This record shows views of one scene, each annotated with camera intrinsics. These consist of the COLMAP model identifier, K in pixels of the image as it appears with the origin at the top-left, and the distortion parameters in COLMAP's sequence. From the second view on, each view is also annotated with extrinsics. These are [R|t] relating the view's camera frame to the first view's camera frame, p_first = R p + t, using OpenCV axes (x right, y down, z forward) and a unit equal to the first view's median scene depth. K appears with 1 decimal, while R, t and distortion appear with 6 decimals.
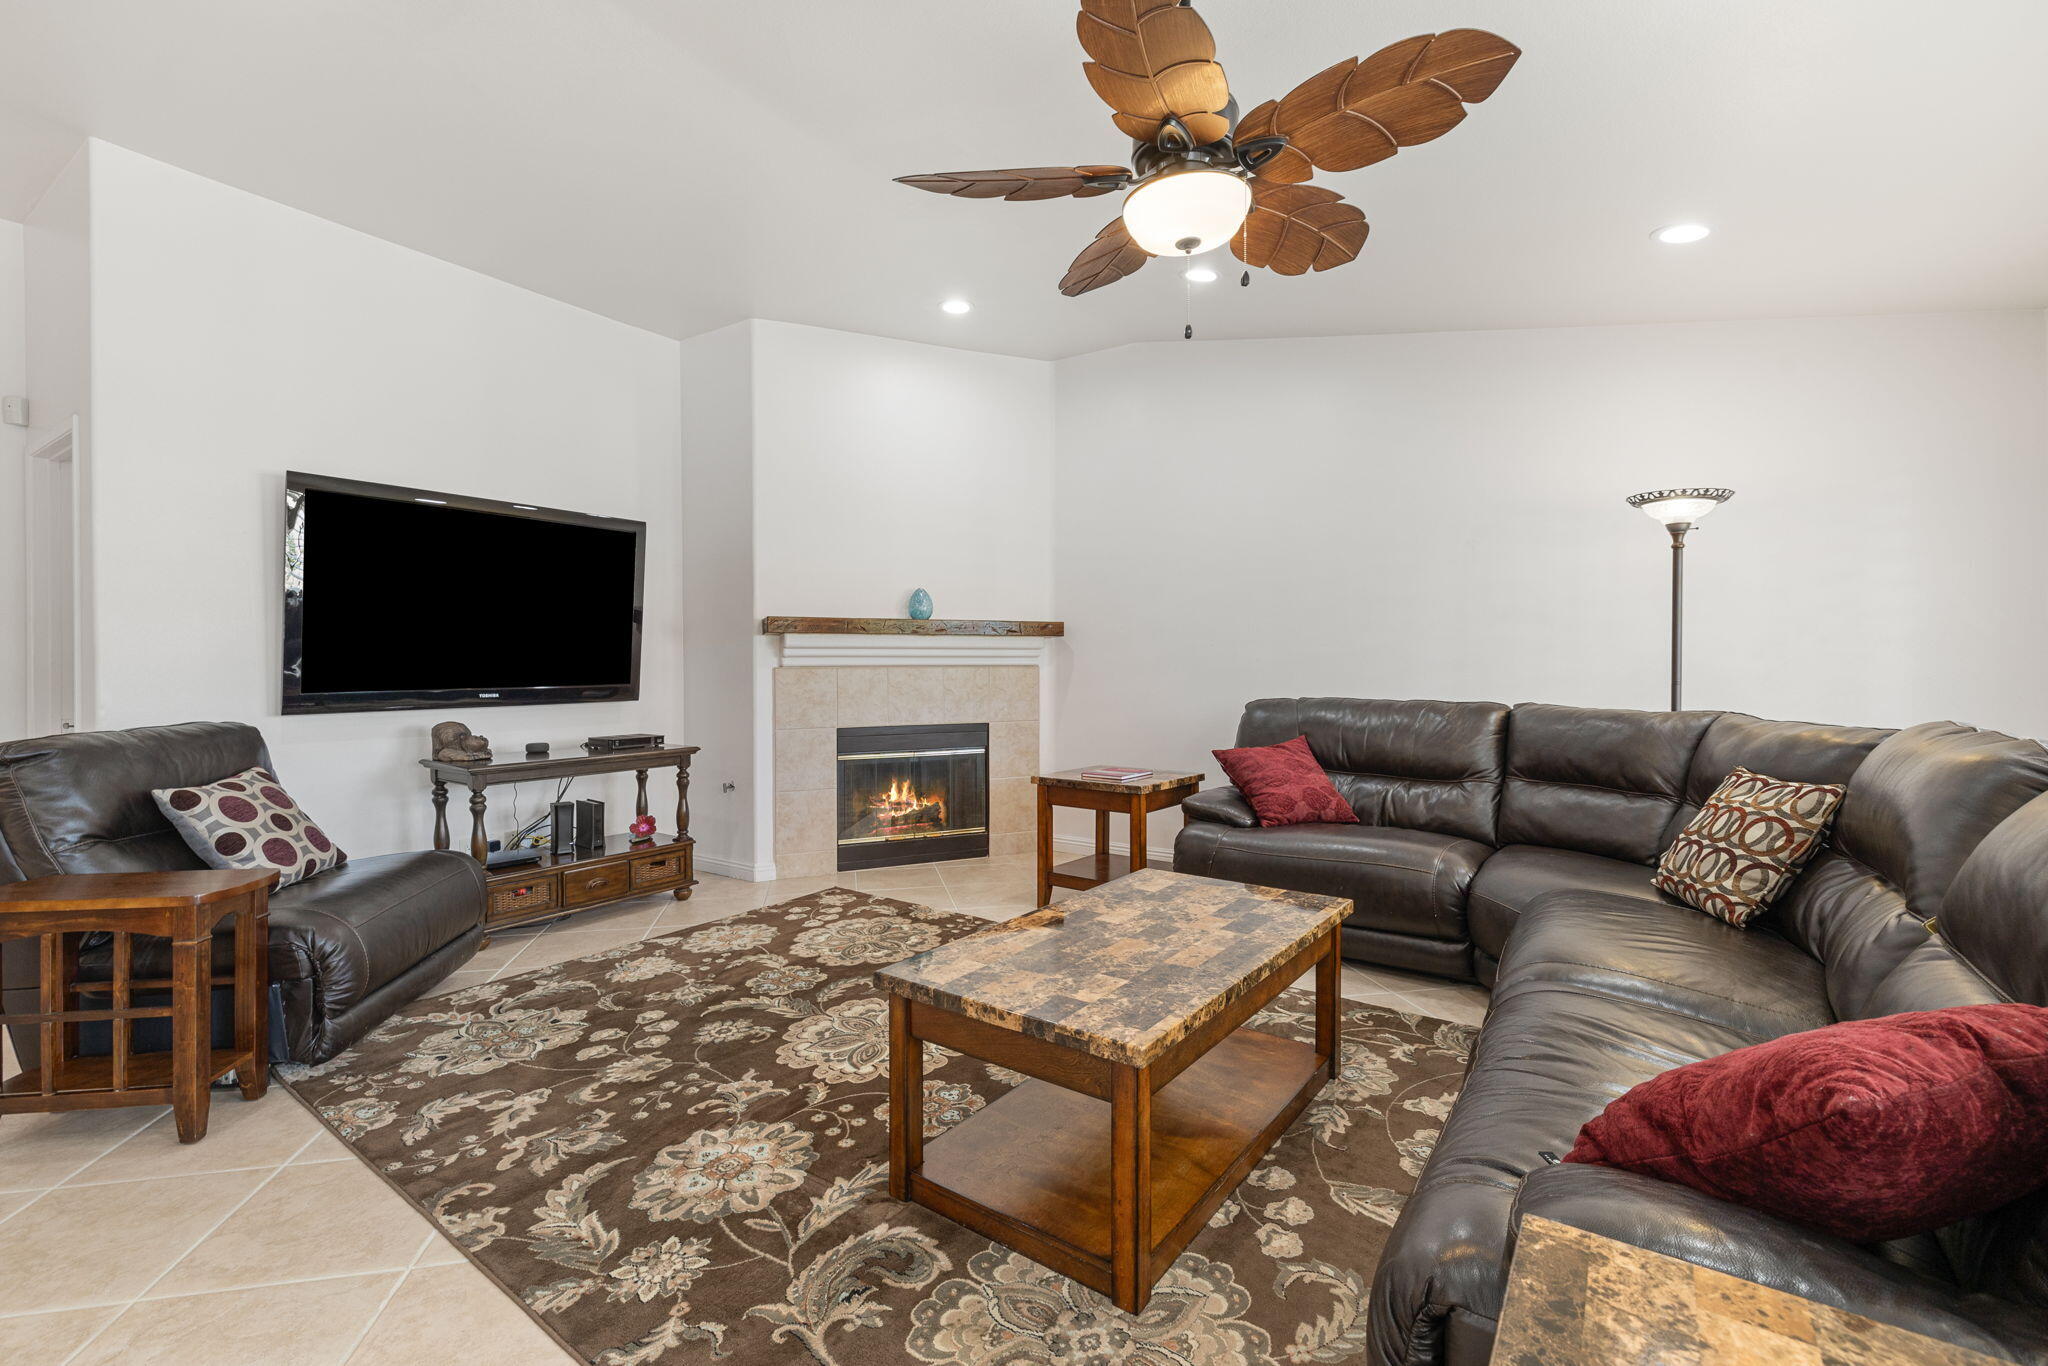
lens RADIAL K [[869.0, 0, 1010.8], [0, 869.0, 682.7], [0, 0, 1]] dist [-0.000836, 0.000767]
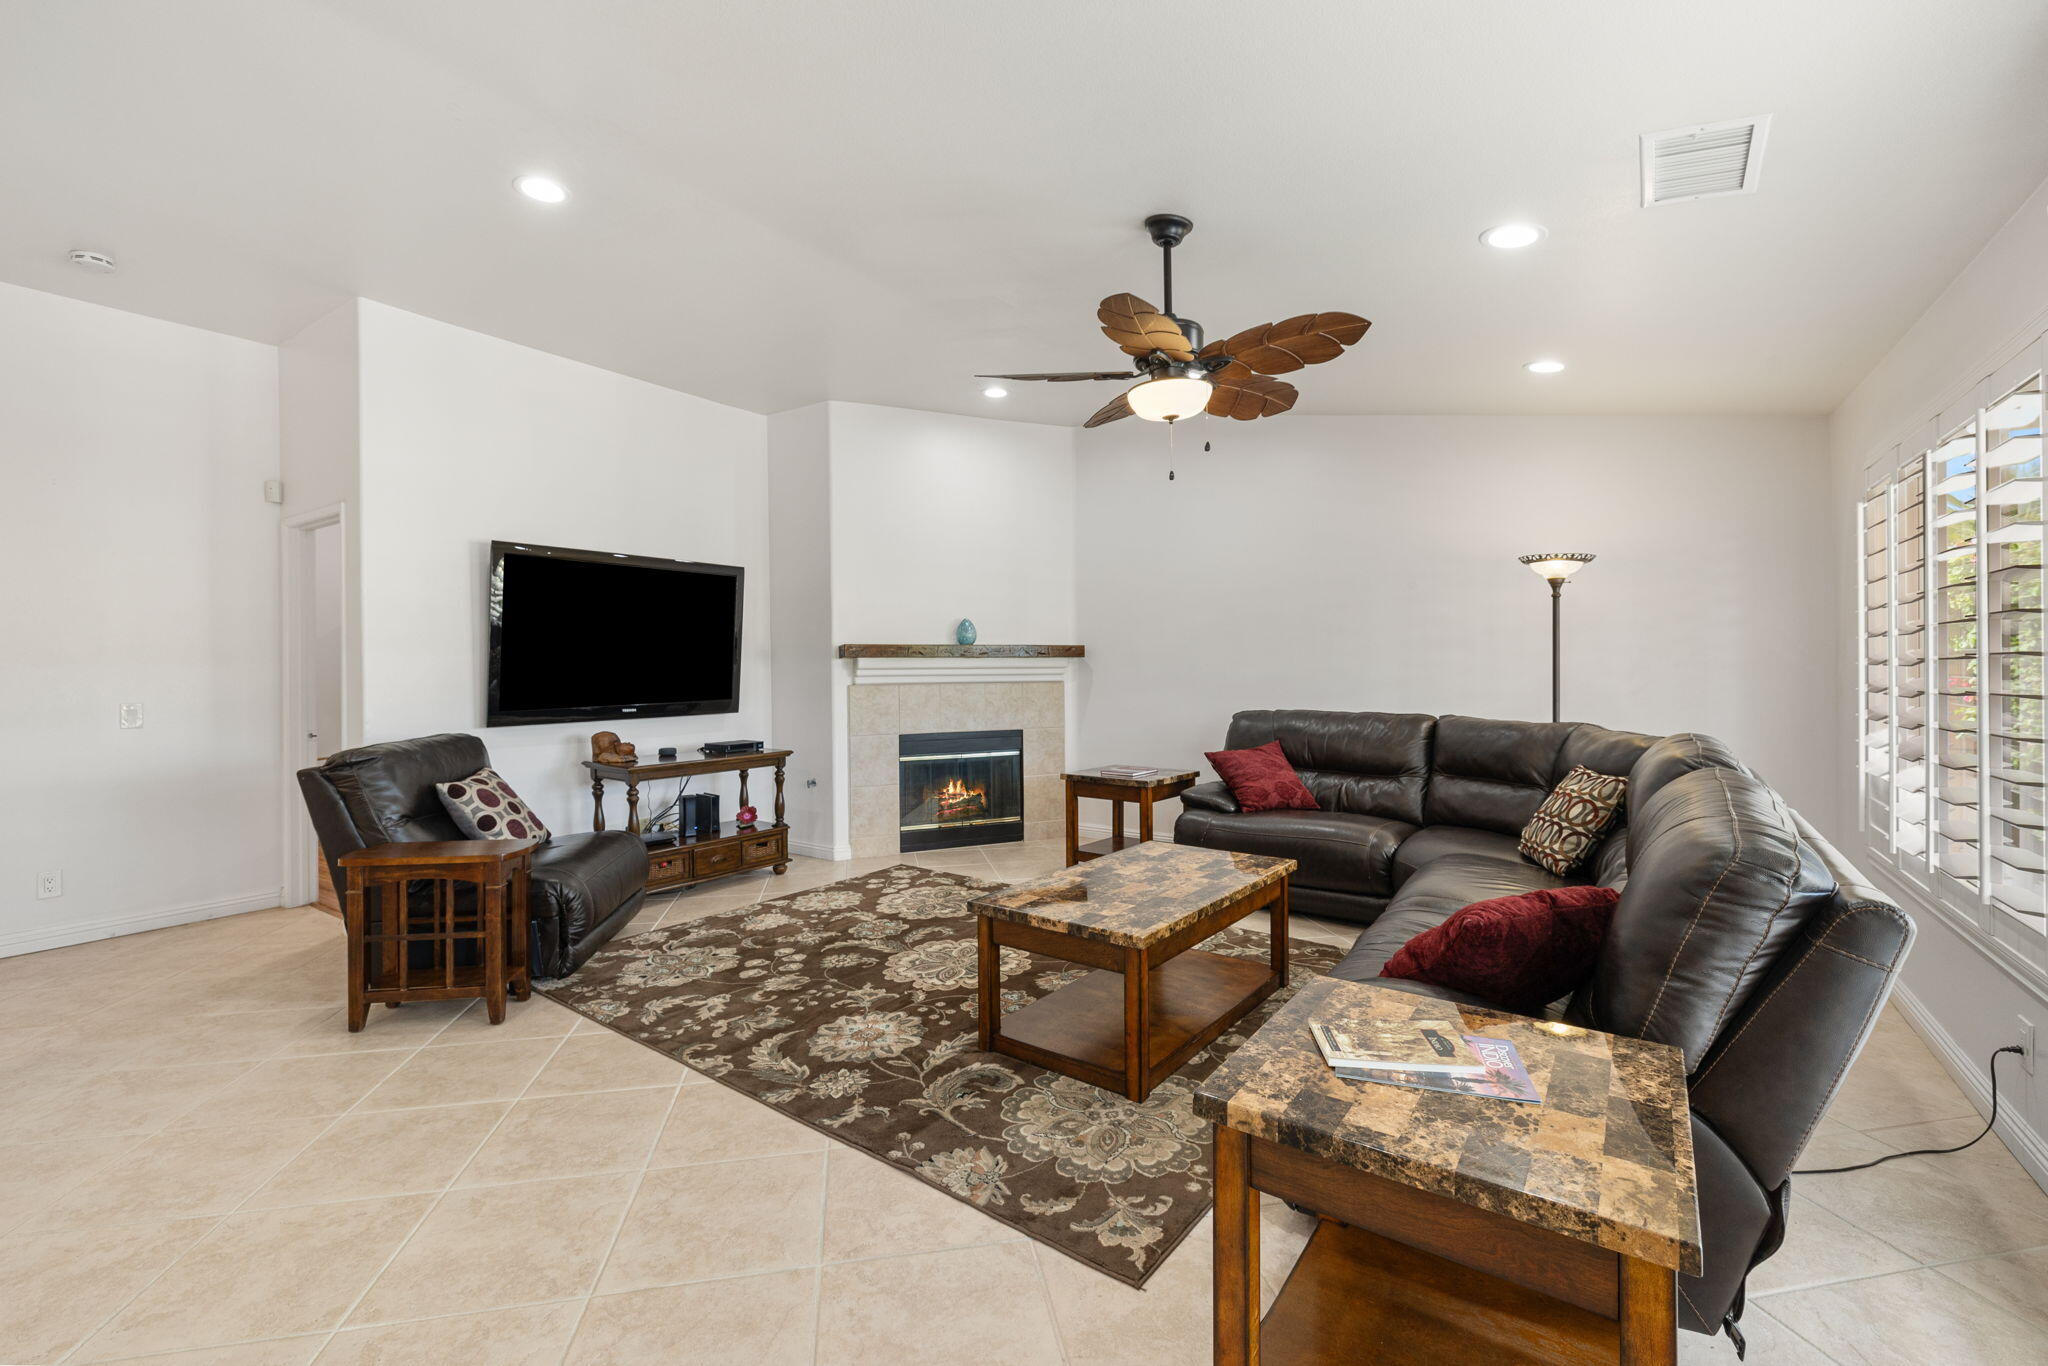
lens RADIAL K [[869.0, 0, 1015.2], [0, 869.0, 650.7], [0, 0, 1]] dist [-0.000836, 0.000767]
pose [[0.999926, -0.003866, -0.011519, -0.038643], [0.003447, 0.999340, -0.036169, -0.034911], [0.011651, 0.036127, 0.999279, -0.375118]]
